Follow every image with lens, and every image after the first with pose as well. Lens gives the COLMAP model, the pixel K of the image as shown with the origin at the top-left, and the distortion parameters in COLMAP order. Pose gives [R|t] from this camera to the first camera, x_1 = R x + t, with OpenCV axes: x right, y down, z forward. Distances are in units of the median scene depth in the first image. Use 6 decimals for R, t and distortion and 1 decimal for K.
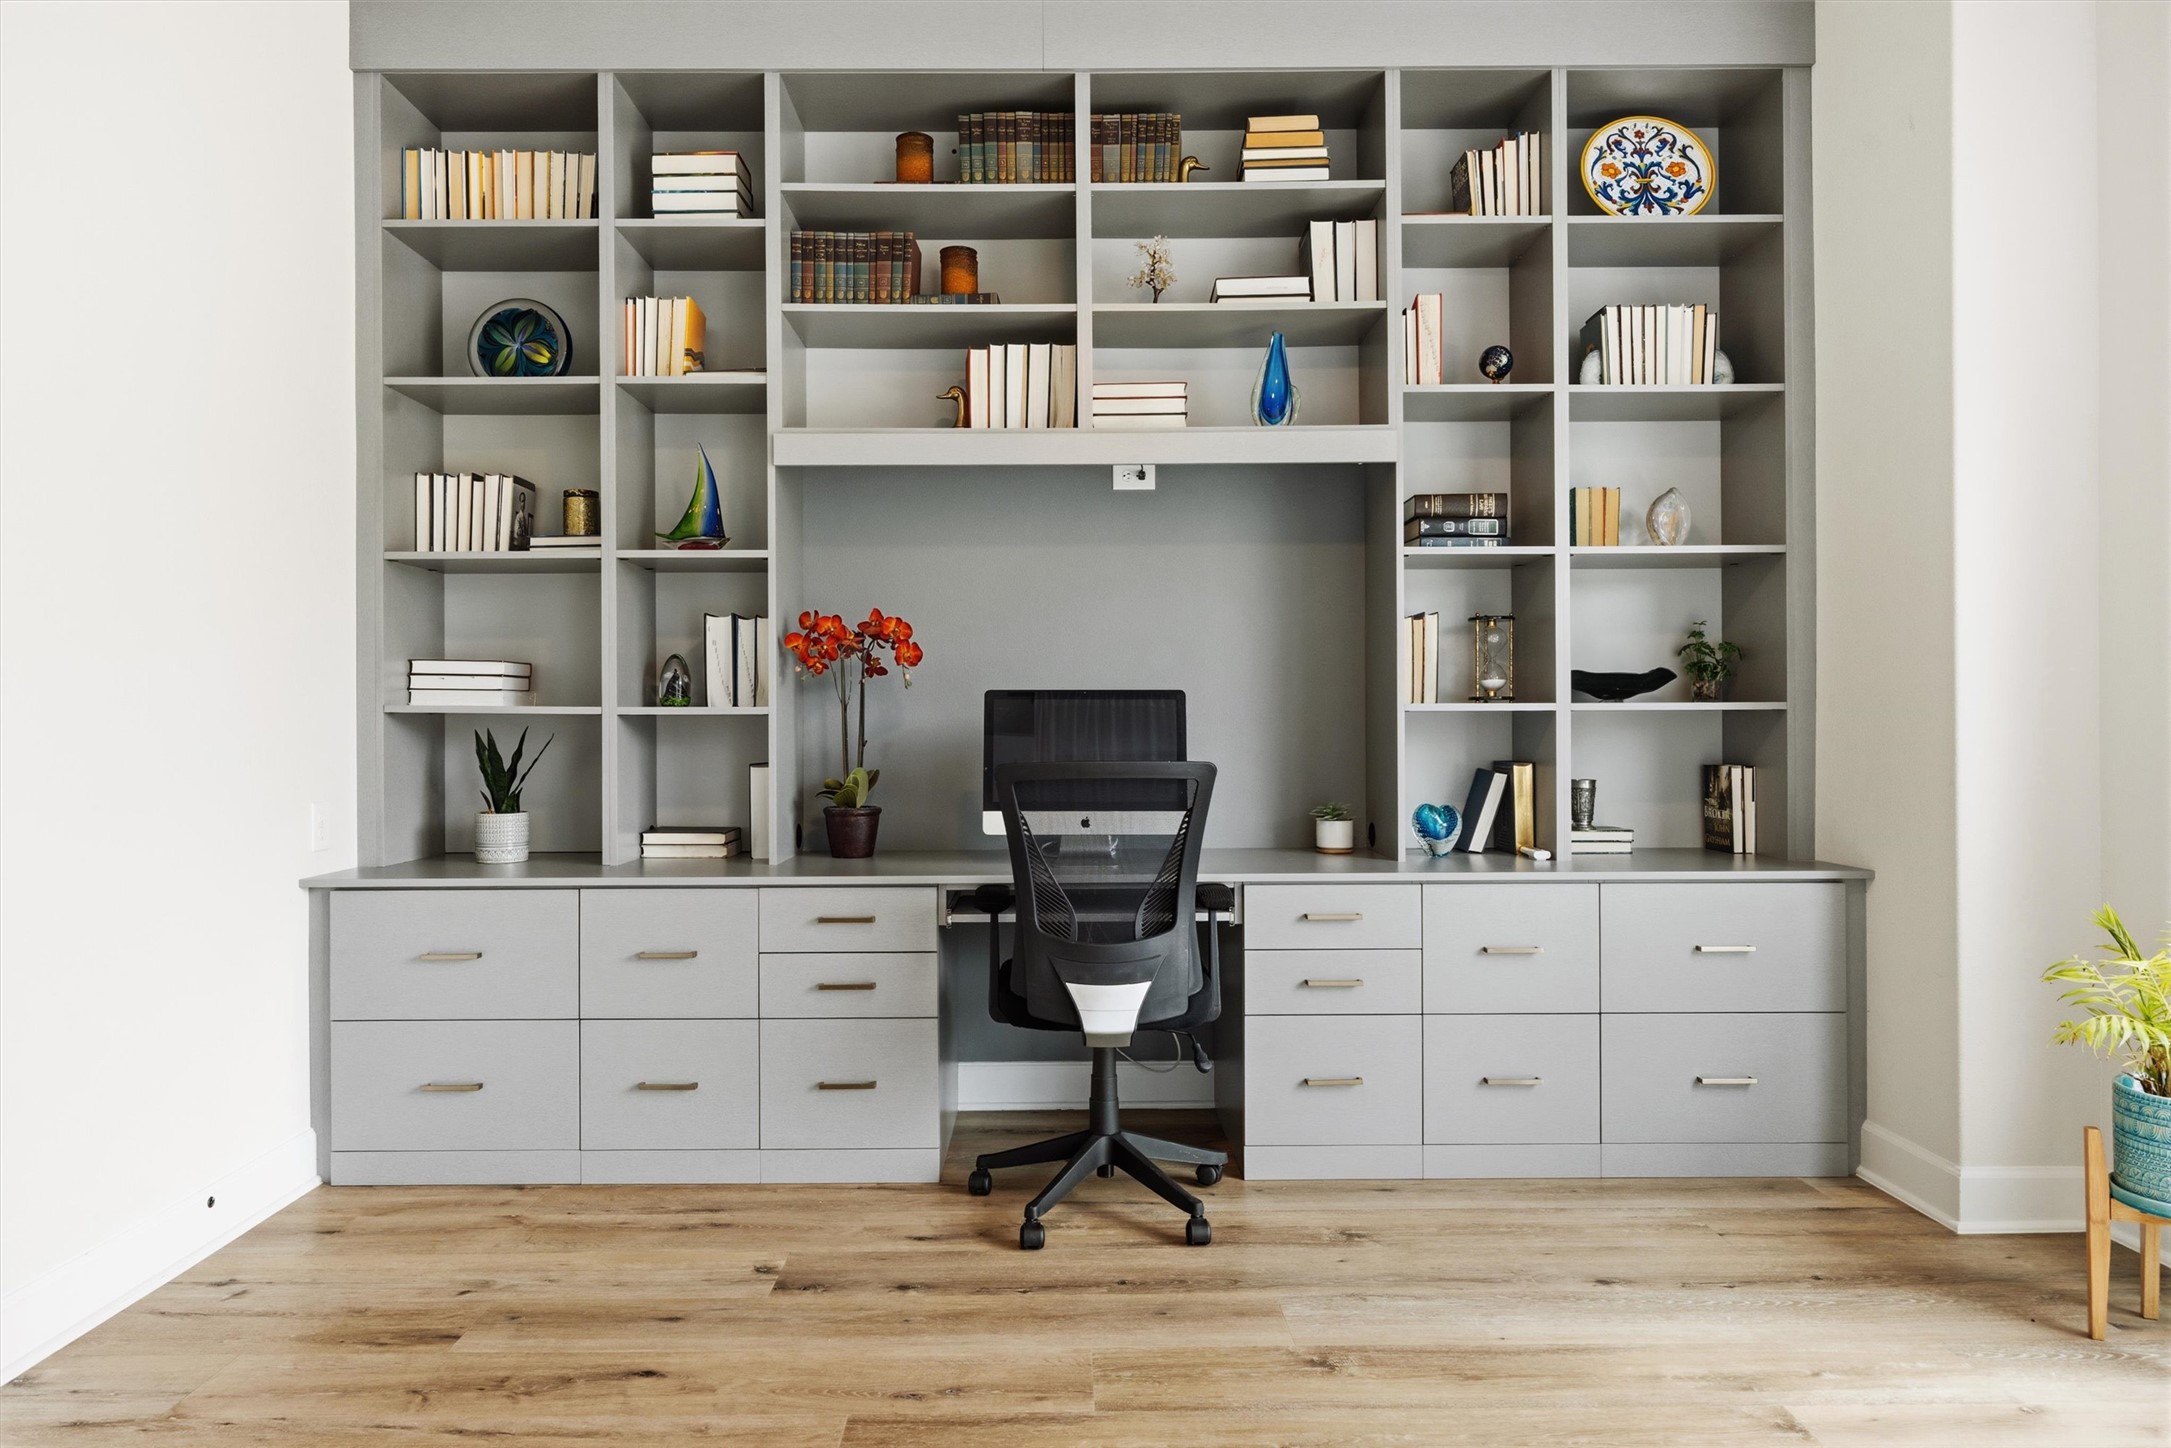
lens RADIAL K [[1313.4, 0, 1085.5], [0, 1313.4, 720.6], [0, 0, 1]] dist [-0.006493, 0.001642]
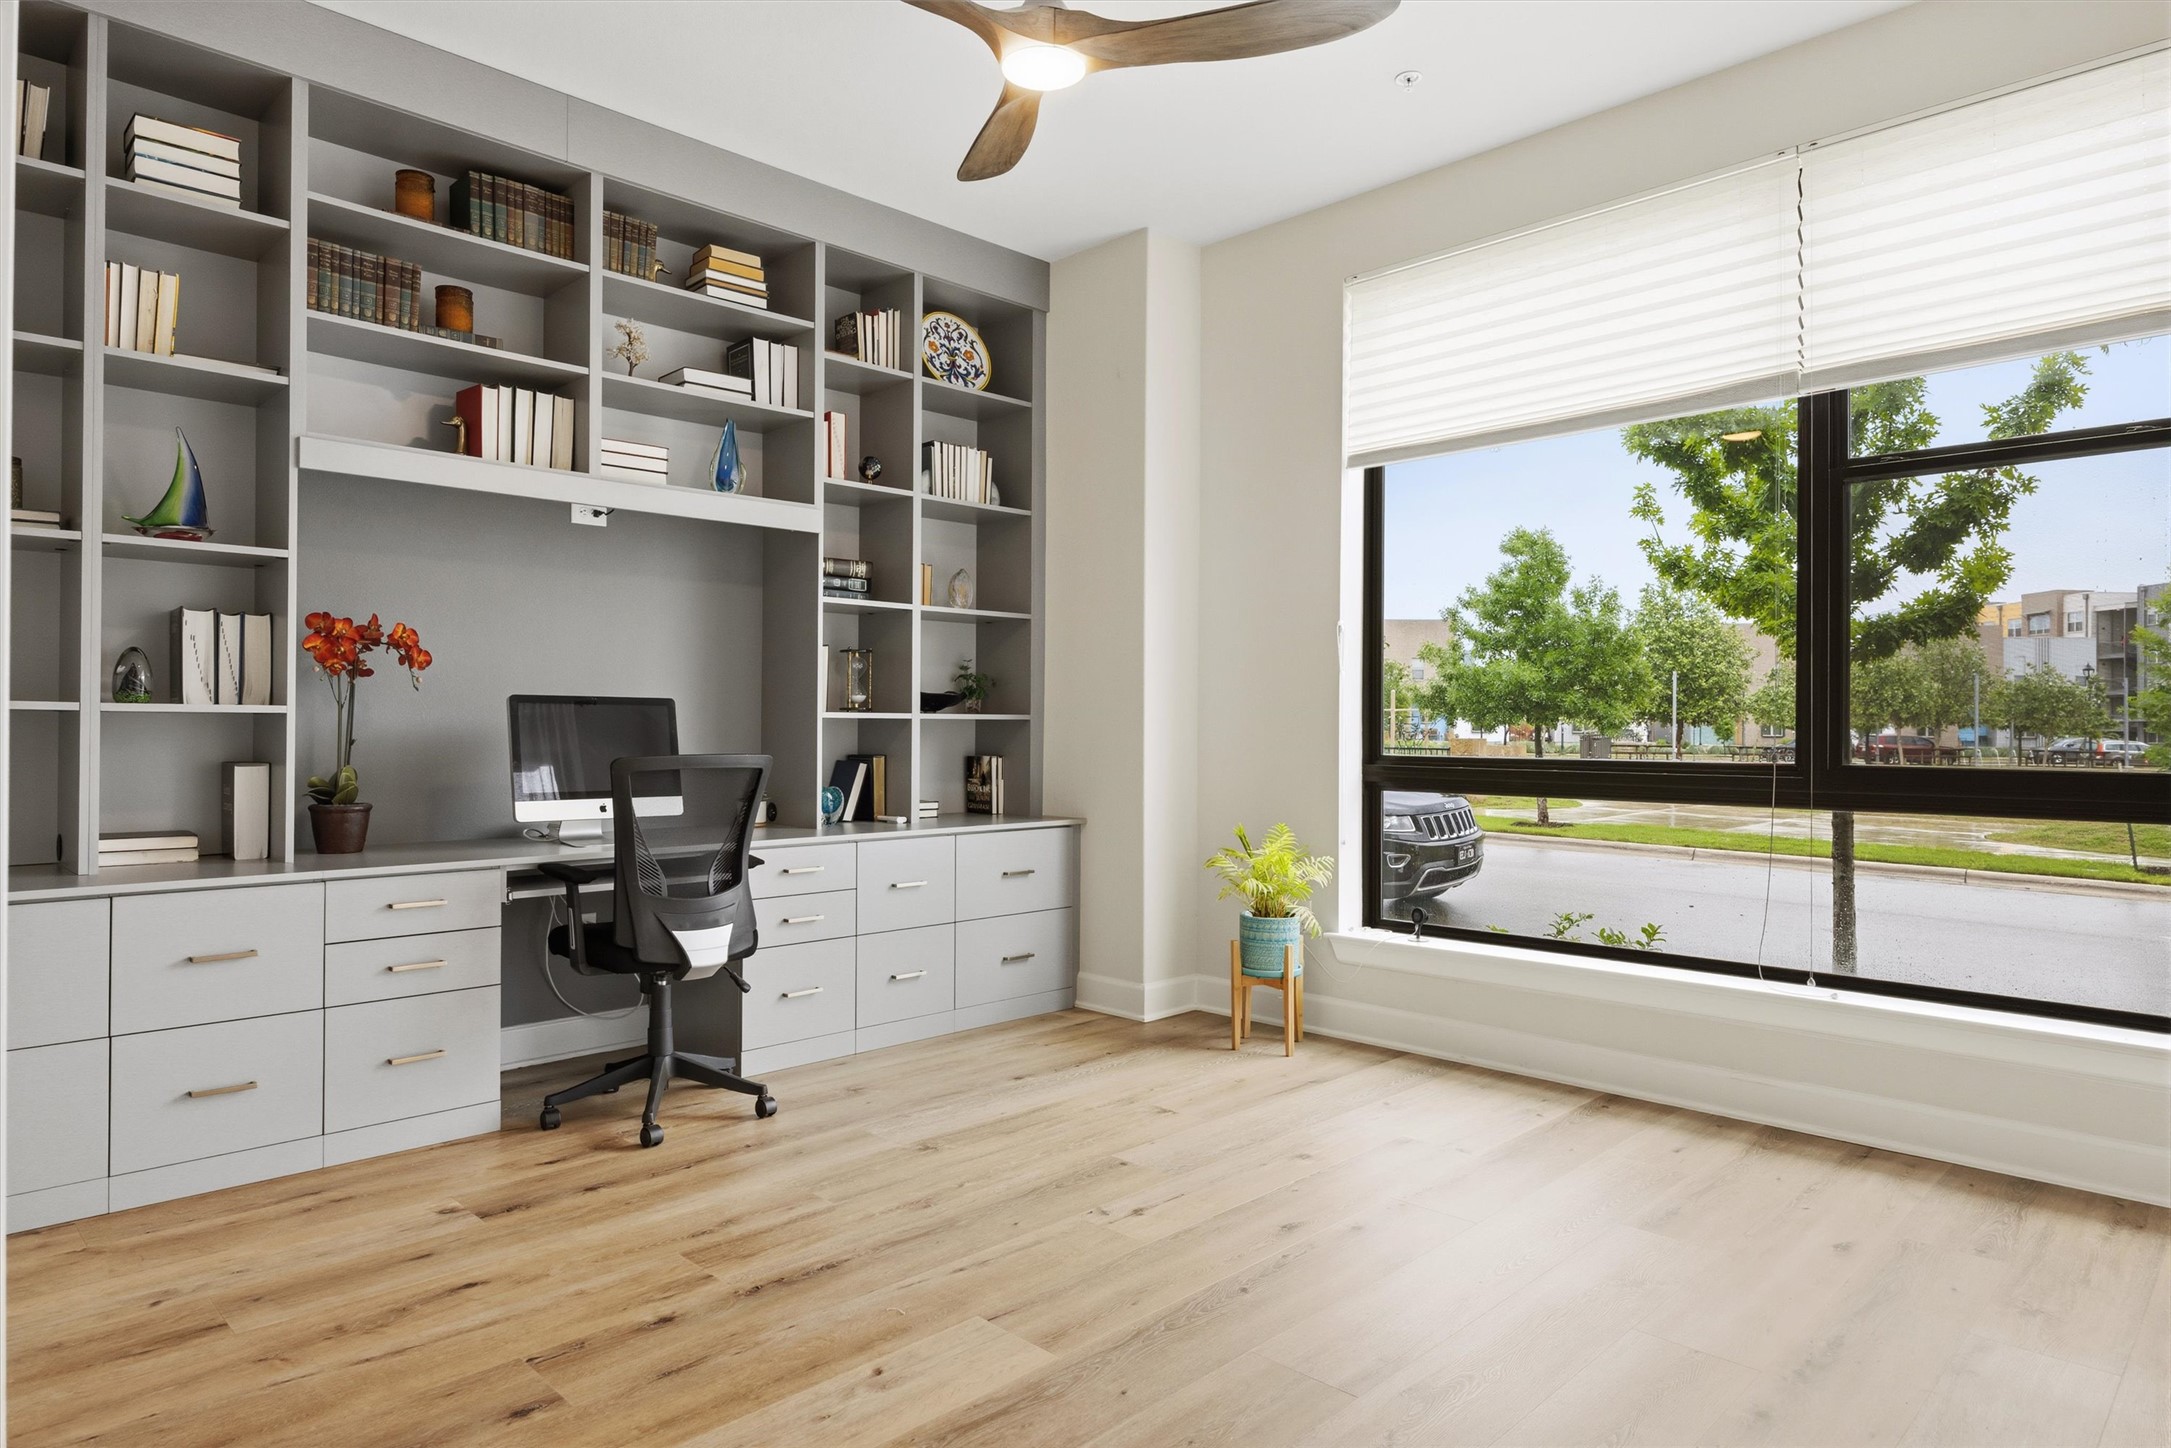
lens RADIAL K [[1240.8, 0, 1067.2], [0, 1240.8, 718.4], [0, 0, 1]] dist [-0.007239, -0.001013]
pose [[0.722109, 0.012374, 0.691669, -0.458468], [-0.012308, 0.999912, -0.005038, -0.003579], [-0.691670, -0.004875, 0.722197, -0.099842]]
